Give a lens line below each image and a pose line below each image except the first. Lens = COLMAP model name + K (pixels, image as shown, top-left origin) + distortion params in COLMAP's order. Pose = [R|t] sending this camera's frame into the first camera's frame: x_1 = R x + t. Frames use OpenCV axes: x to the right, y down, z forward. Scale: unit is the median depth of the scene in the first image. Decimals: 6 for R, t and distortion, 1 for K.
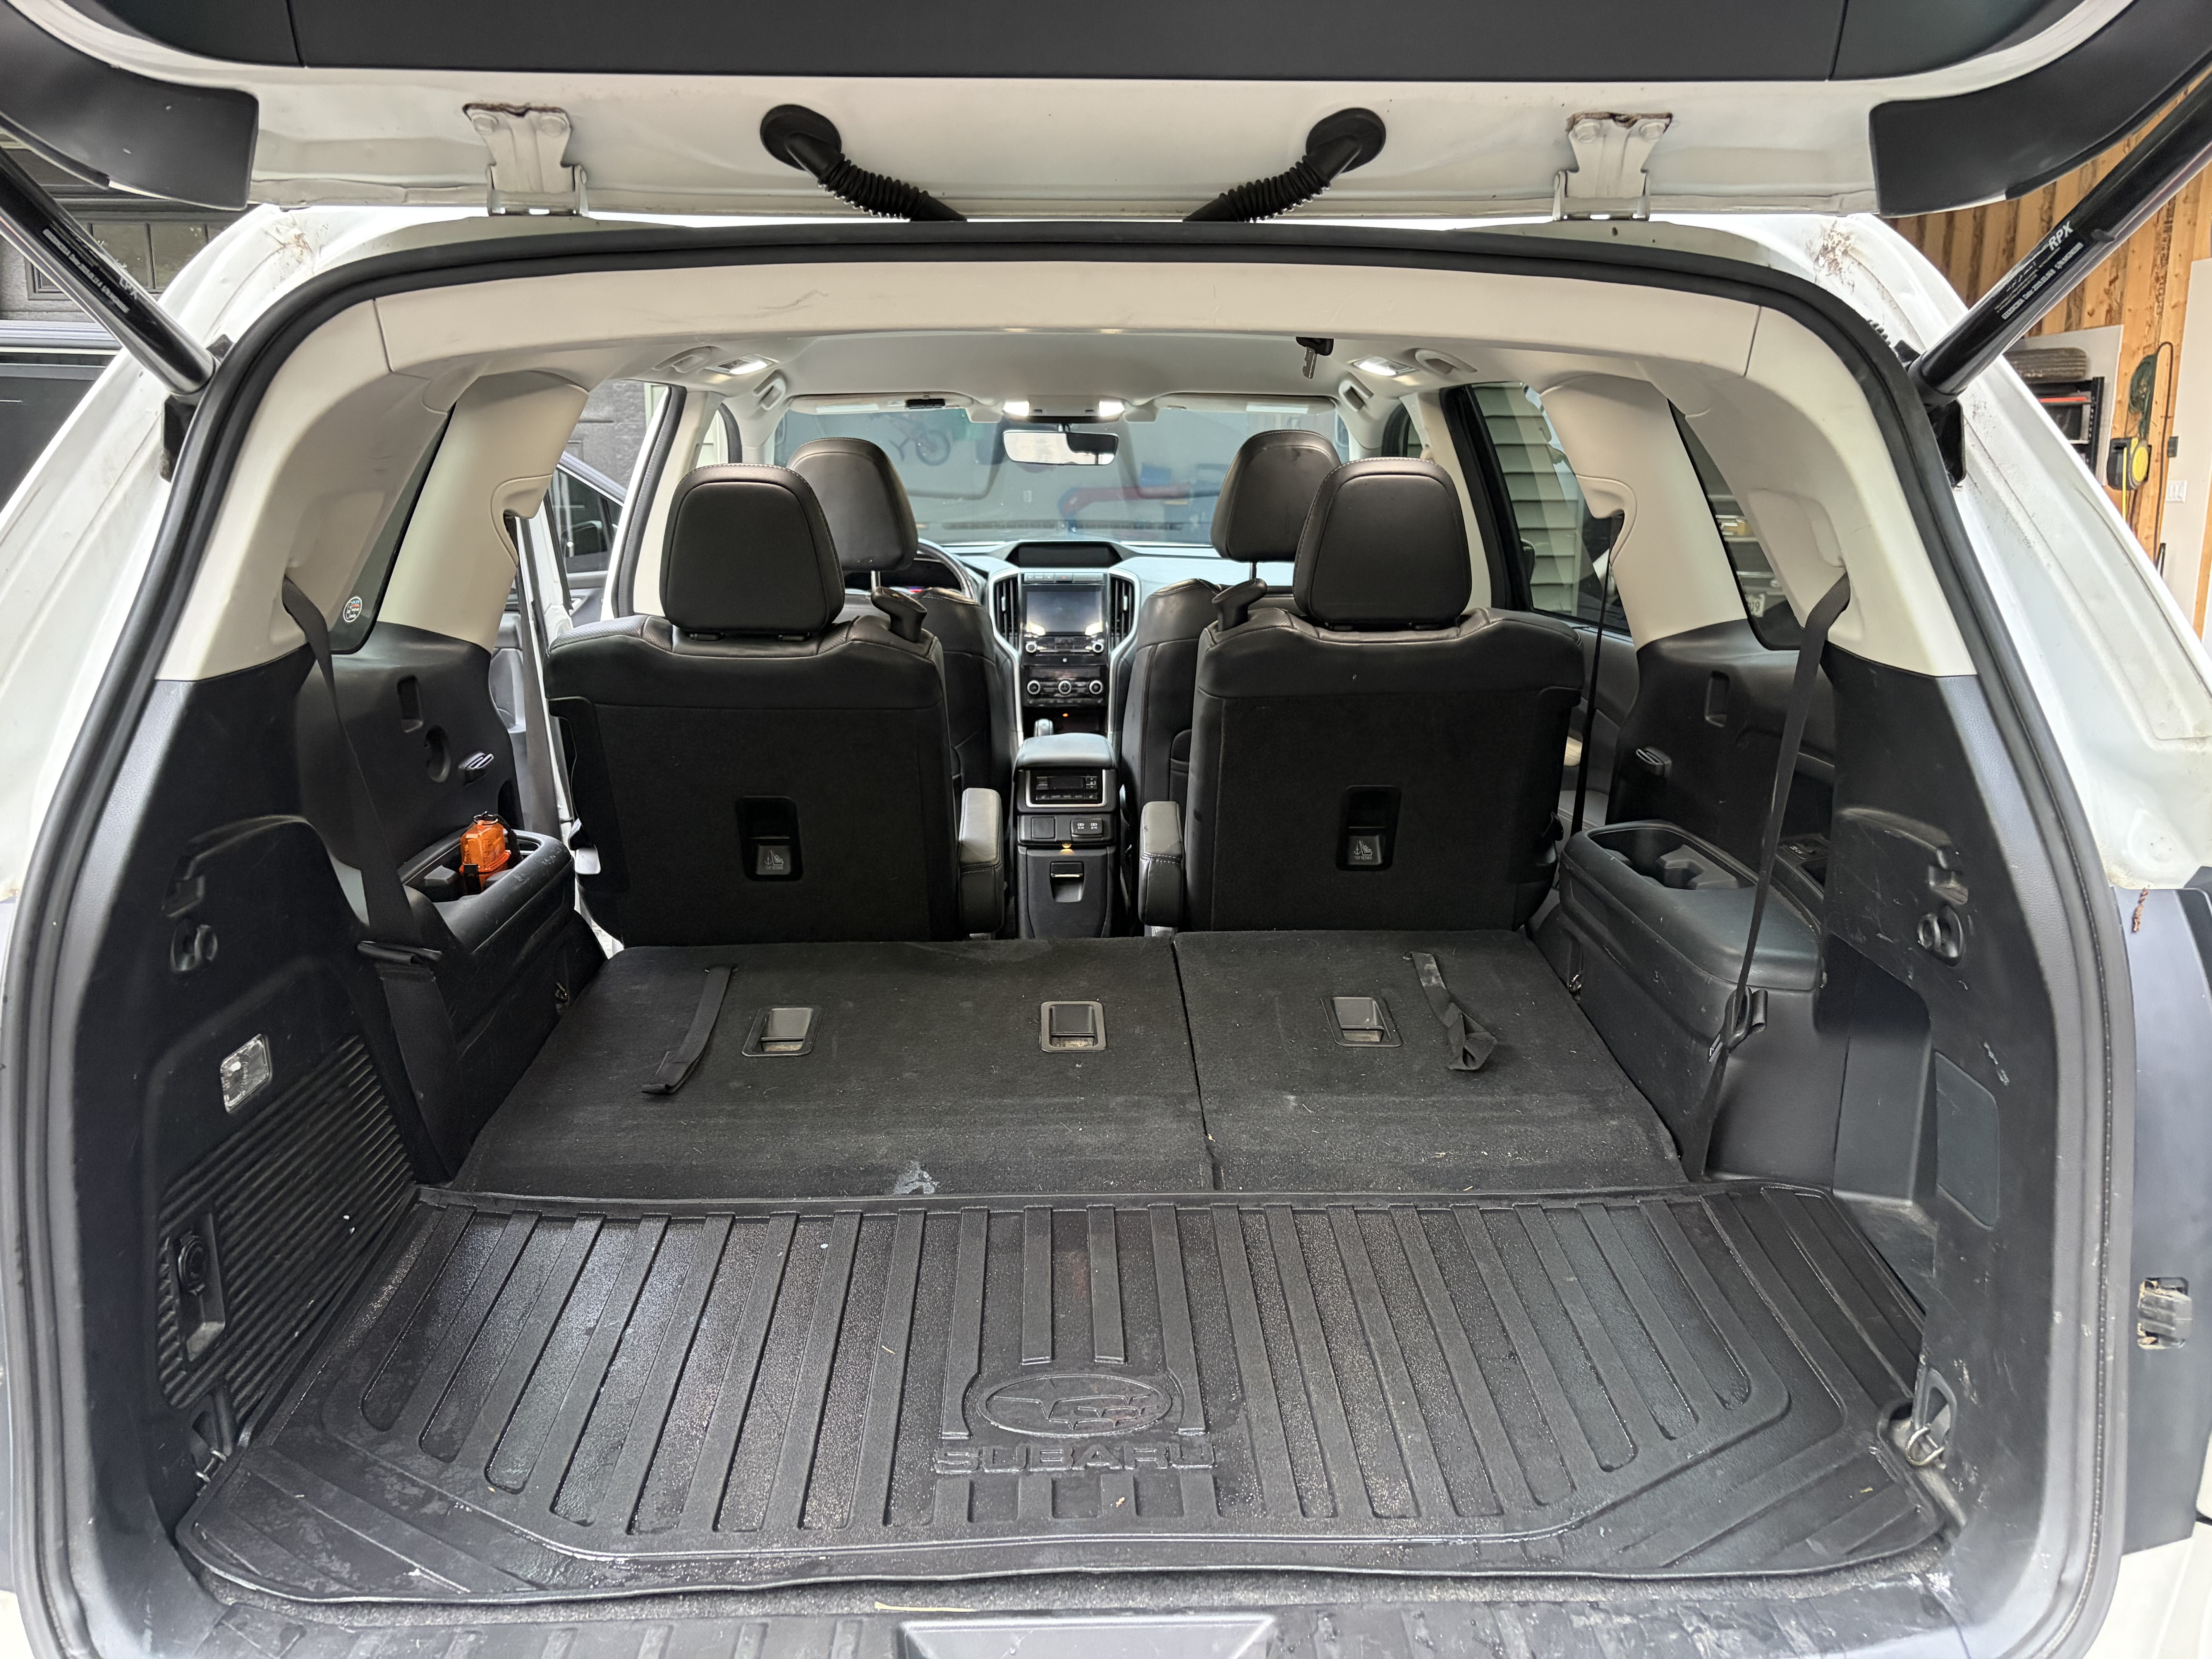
lens RADIAL K [[1660.2, 0, 1095.0], [0, 1660.2, 833.1], [0, 0, 1]] dist [0.003777, 0.000299]
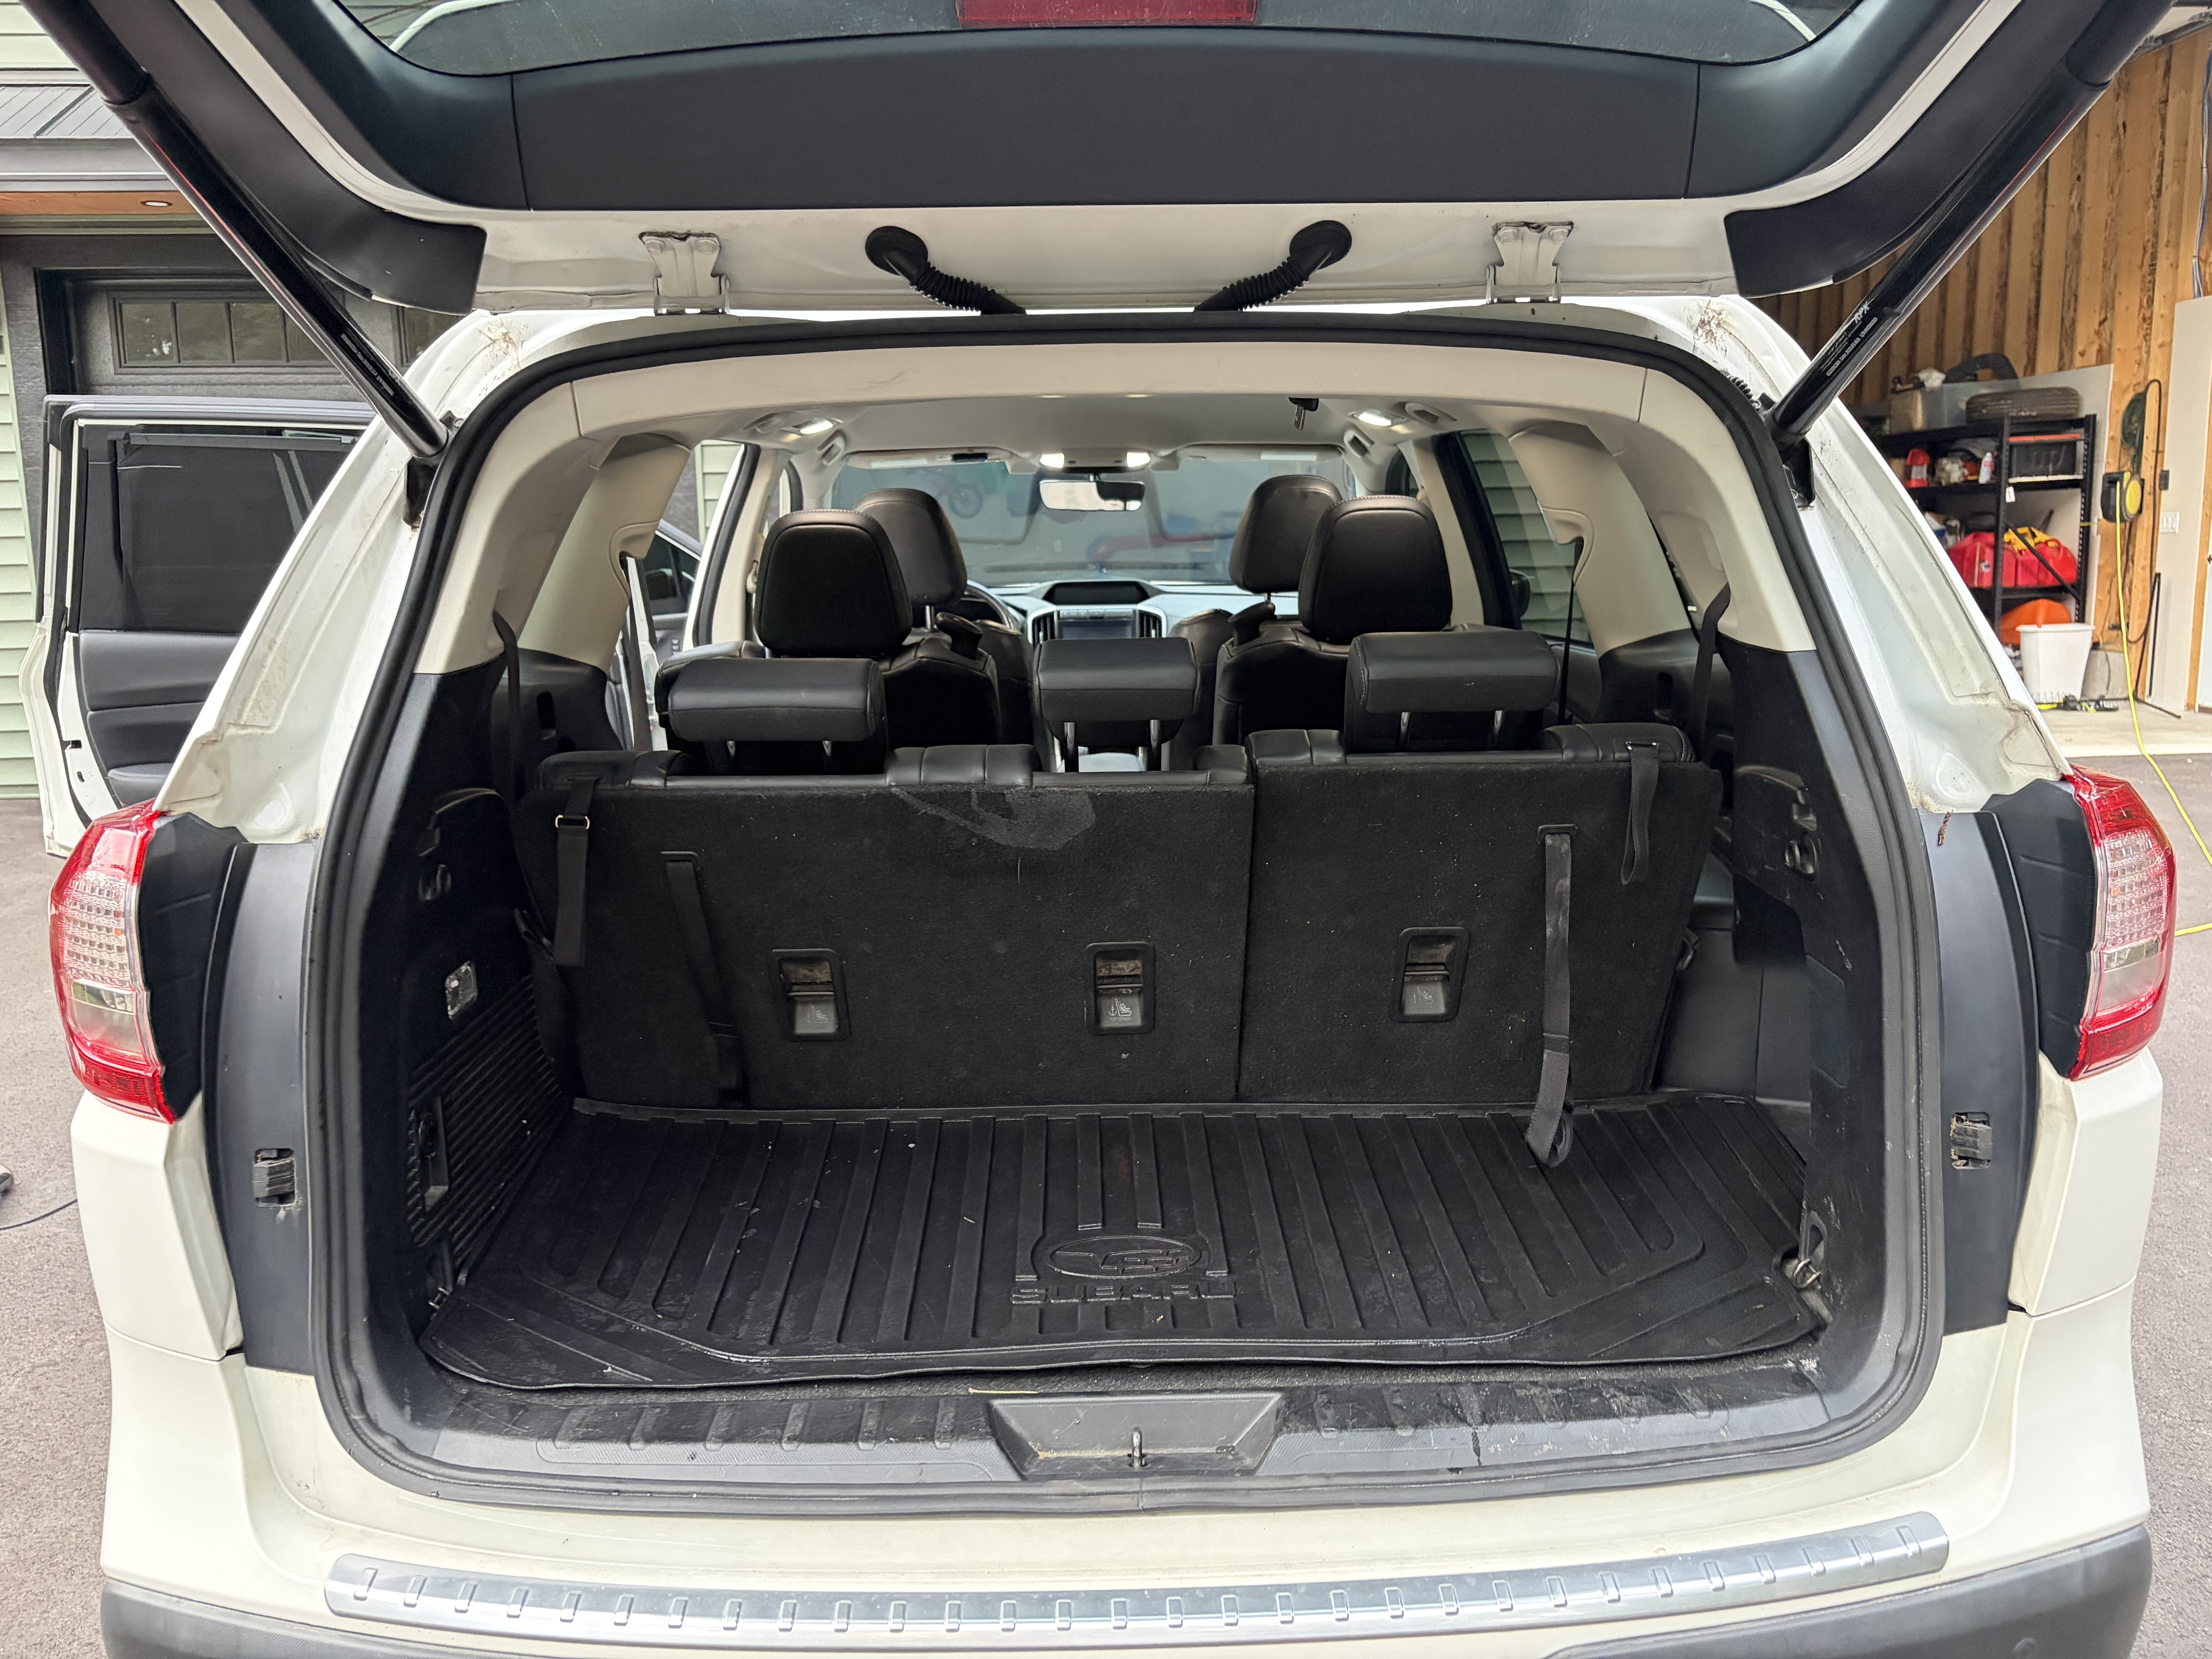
lens RADIAL K [[1689.3, 0, 1106.0], [0, 1689.3, 829.5], [0, 0, 1]] dist [0.003244, 0.008260]
pose [[0.999844, -0.013875, -0.010948, -0.006422], [0.013470, 0.999251, -0.036282, 0.078058], [0.011443, 0.036129, 0.999282, -0.287680]]
